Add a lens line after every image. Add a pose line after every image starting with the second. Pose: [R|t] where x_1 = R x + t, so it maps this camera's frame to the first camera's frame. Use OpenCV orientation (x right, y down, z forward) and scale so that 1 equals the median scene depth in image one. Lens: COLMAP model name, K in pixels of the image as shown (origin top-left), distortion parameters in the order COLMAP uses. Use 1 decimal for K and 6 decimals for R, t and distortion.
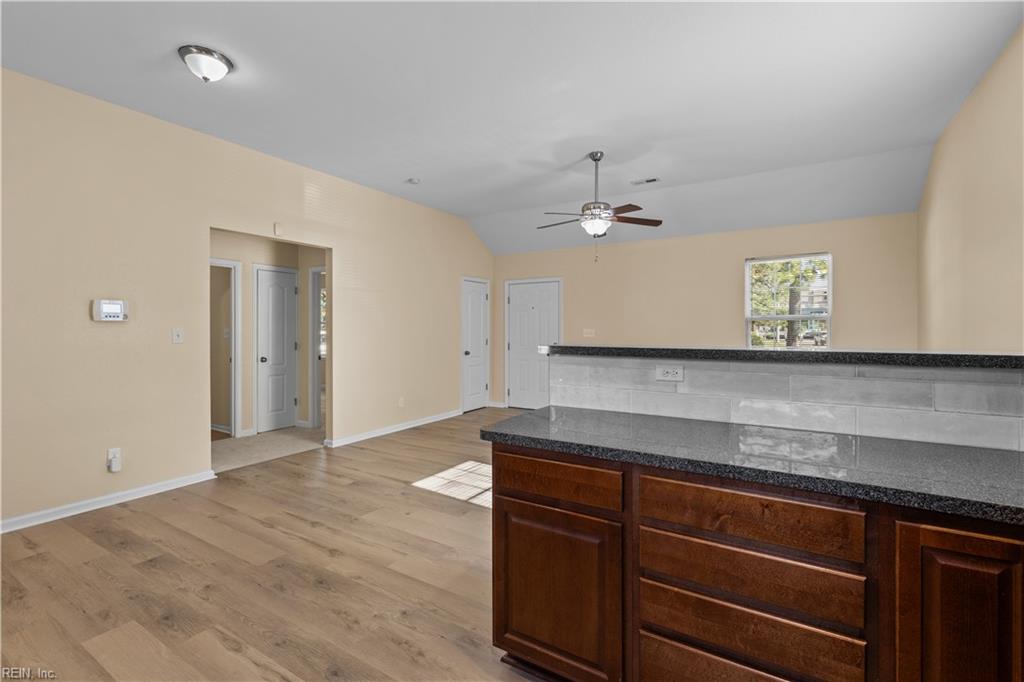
lens RADIAL K [[461.5, 0, 531.9], [0, 461.5, 334.3], [0, 0, 1]] dist [-0.003741, -0.000192]
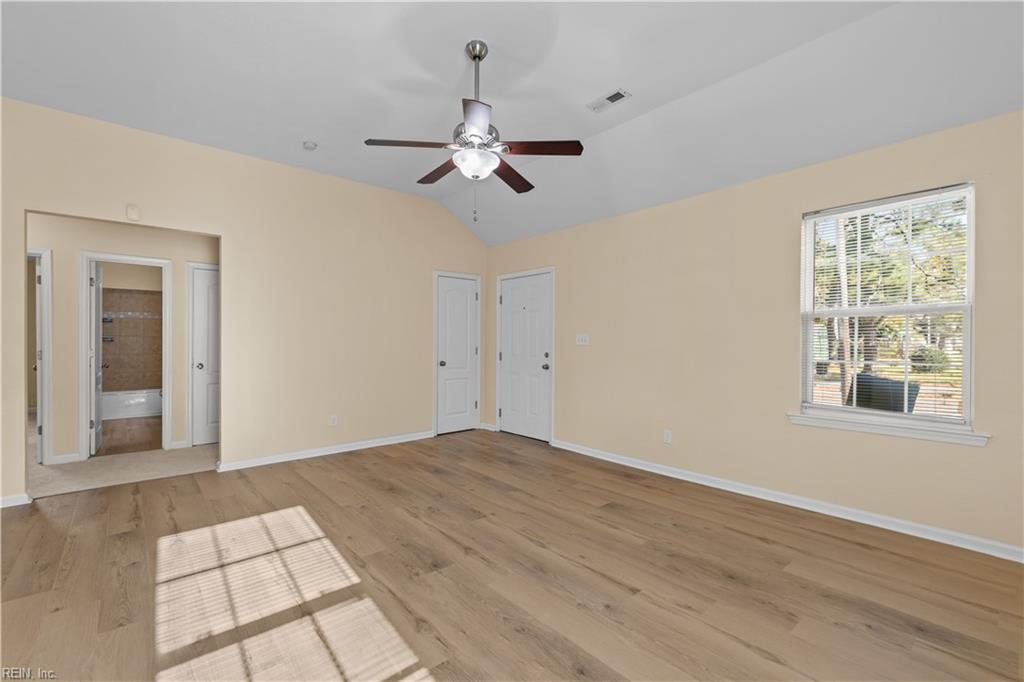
lens RADIAL K [[446.5, 0, 521.3], [0, 446.5, 342.7], [0, 0, 1]] dist [0.008869, -0.002527]
pose [[0.951127, 0.004319, -0.308771, 0.354277], [-0.007234, 0.999939, -0.008296, 0.013297], [0.308716, 0.010124, 0.951100, 0.404248]]
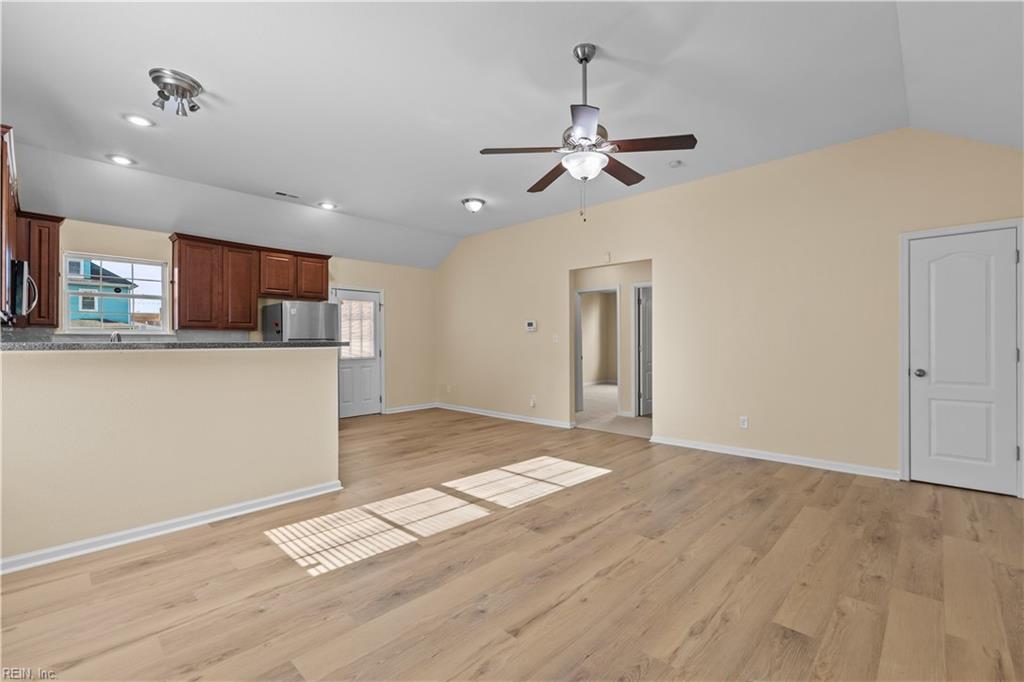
lens RADIAL K [[446.5, 0, 517.2], [0, 446.5, 340.7], [0, 0, 1]] dist [0.008869, -0.002527]
pose [[-0.228561, -0.000736, -0.973529, 0.701660], [-0.007288, 0.999973, 0.000955, 0.007950], [0.973502, 0.007314, -0.228560, 0.965821]]
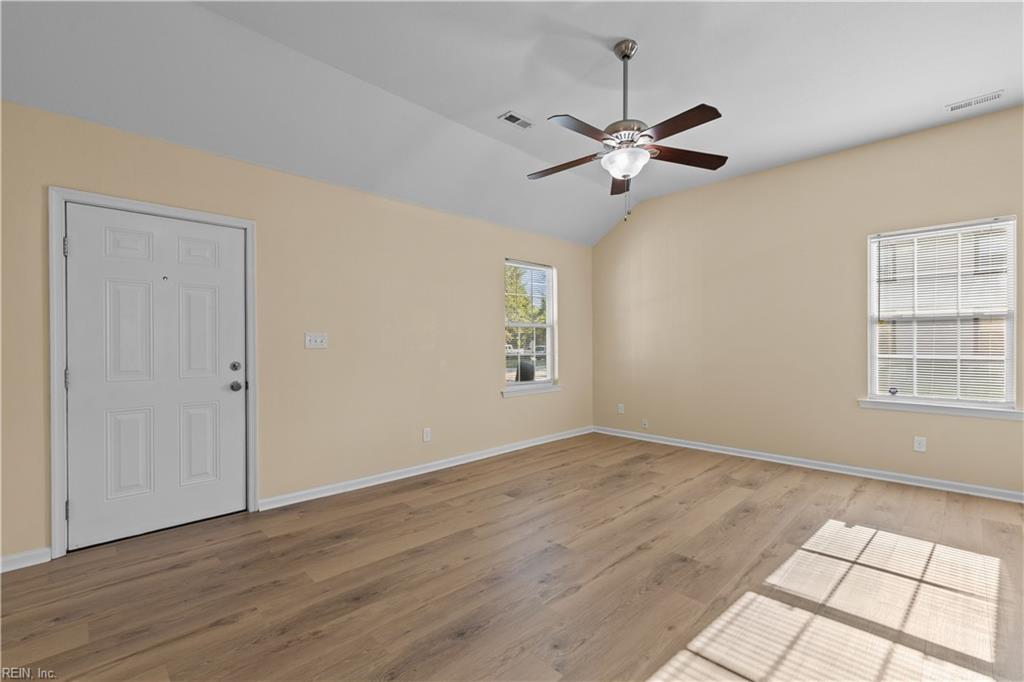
lens RADIAL K [[446.5, 0, 509.6], [0, 446.5, 346.0], [0, 0, 1]] dist [0.008869, -0.002527]
pose [[0.261451, -0.005523, 0.965201, -0.448574], [0.012954, 0.999914, 0.002212, 0.008626], [-0.965130, 0.011925, 0.261500, 0.913985]]
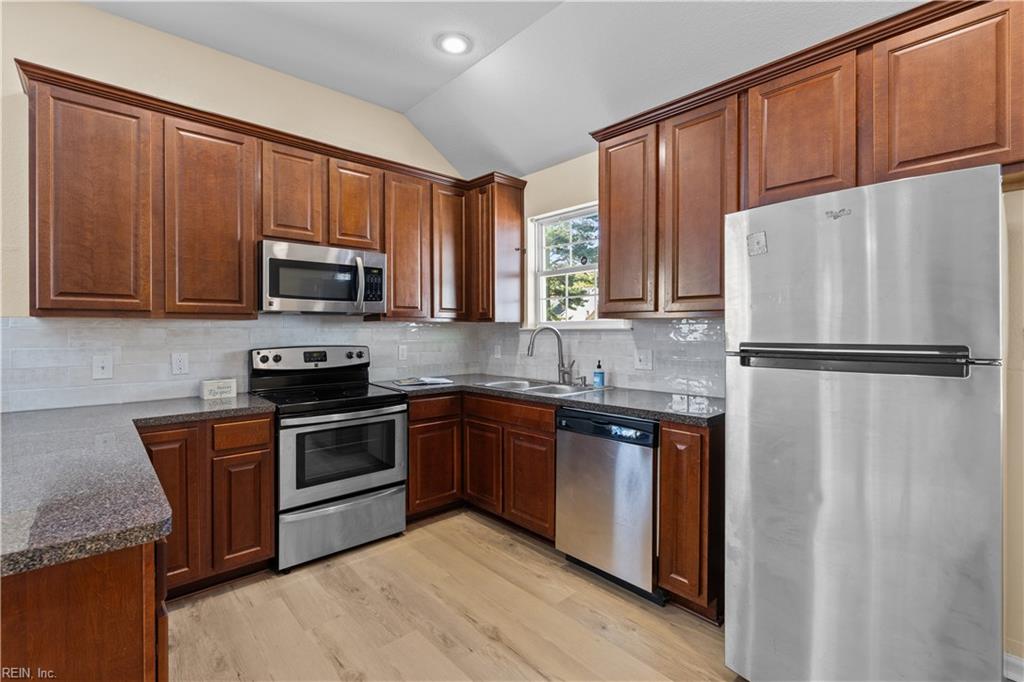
lens RADIAL K [[461.5, 0, 515.4], [0, 461.5, 334.8], [0, 0, 1]] dist [-0.003741, -0.000192]
pose [[-0.953405, 0.001741, 0.301687, -0.239219], [0.007518, 0.999810, 0.017989, -0.004857], [-0.301598, 0.019419, -0.953237, 0.496475]]
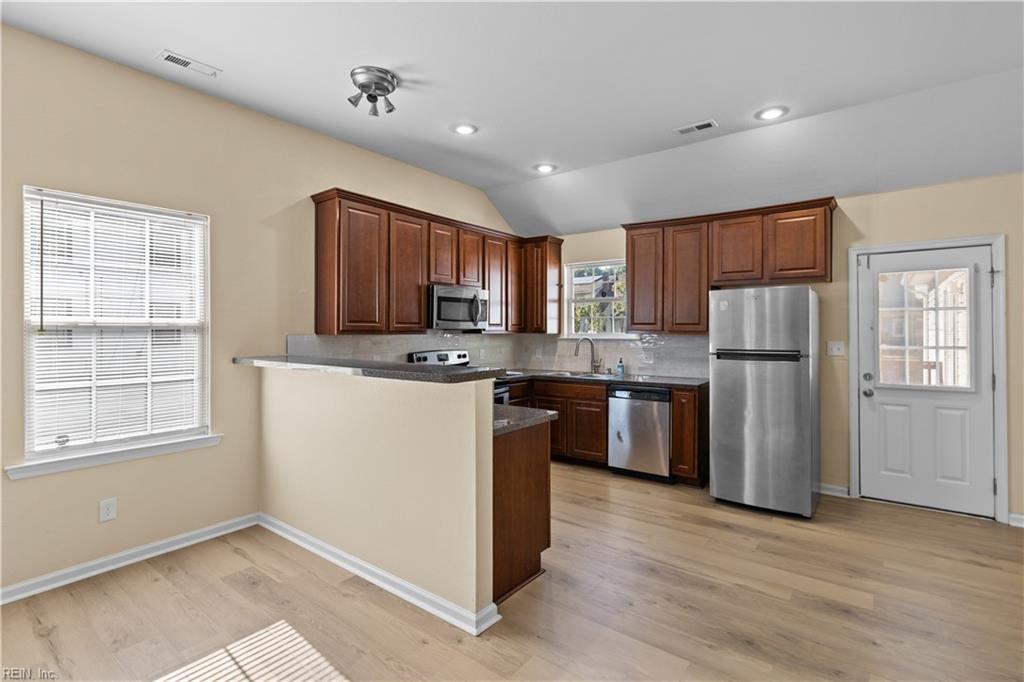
lens RADIAL K [[482.7, 0, 527.8], [0, 482.7, 329.5], [0, 0, 1]] dist [0.004637, -0.000838]
pose [[-0.994167, 0.001423, 0.107841, -0.068646], [0.002322, 0.999964, 0.008217, -0.031378], [-0.107825, 0.008419, -0.994134, 0.956236]]
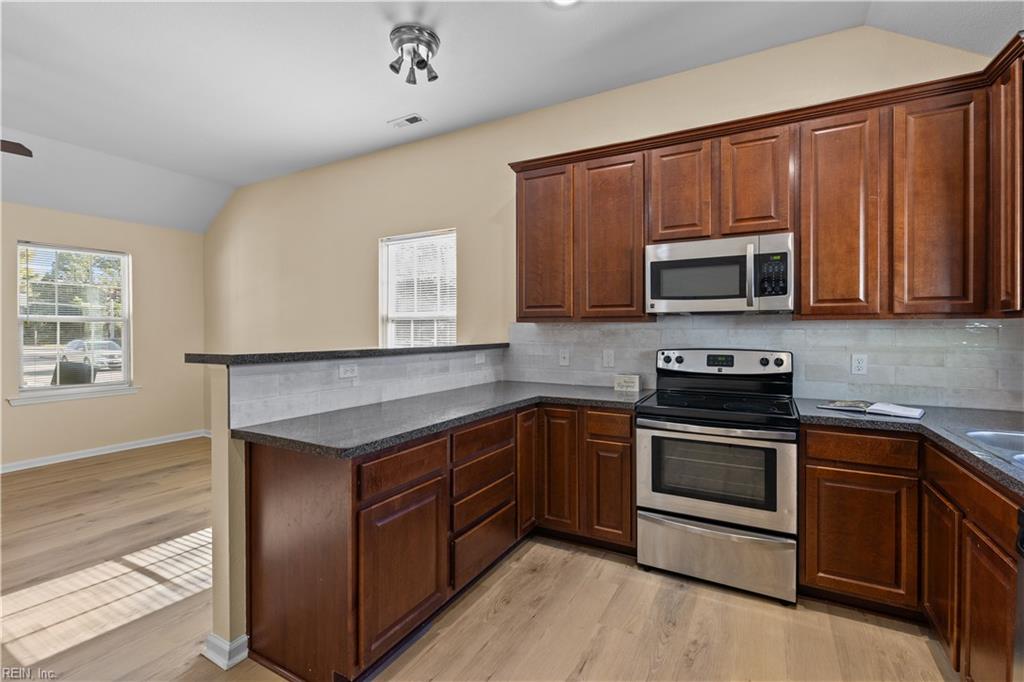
lens RADIAL K [[461.5, 0, 501.4], [0, 461.5, 333.6], [0, 0, 1]] dist [-0.003741, -0.000192]
pose [[-0.009405, -0.007263, 0.999929, -0.361739], [0.010553, 0.999917, 0.007362, -0.006524], [-0.999900, 0.010621, -0.009328, 0.254102]]
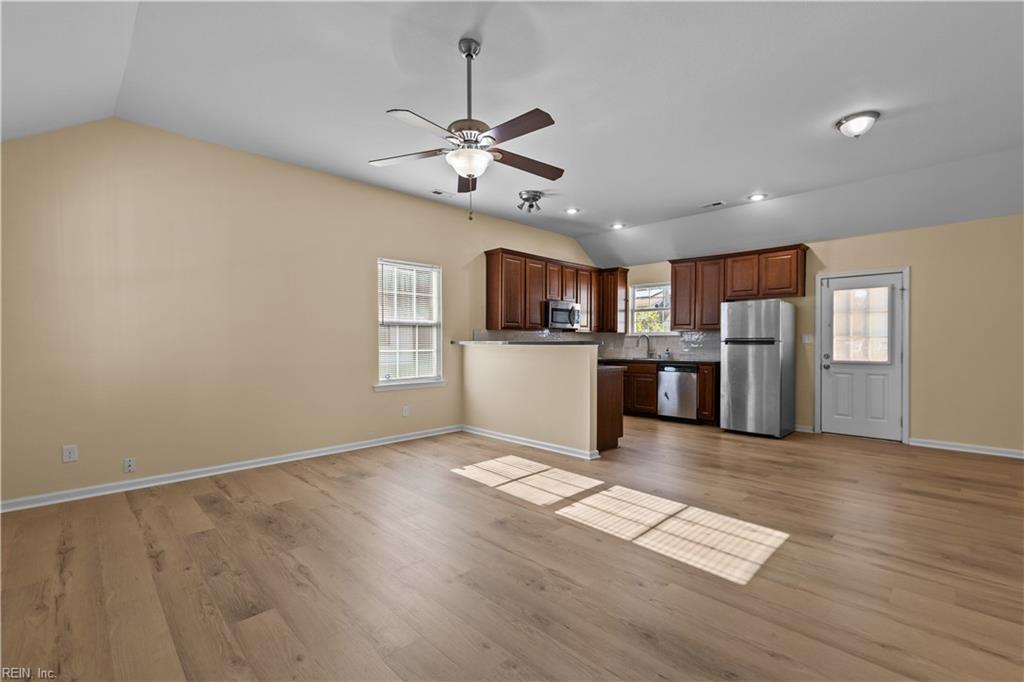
lens RADIAL K [[446.5, 0, 526.1], [0, 446.5, 344.1], [0, 0, 1]] dist [0.008869, -0.002527]
pose [[-0.968271, -0.003057, 0.249882, -0.073354], [0.000867, 0.999878, 0.015591, 0.004690], [-0.249900, 0.015313, -0.968151, 1.441890]]
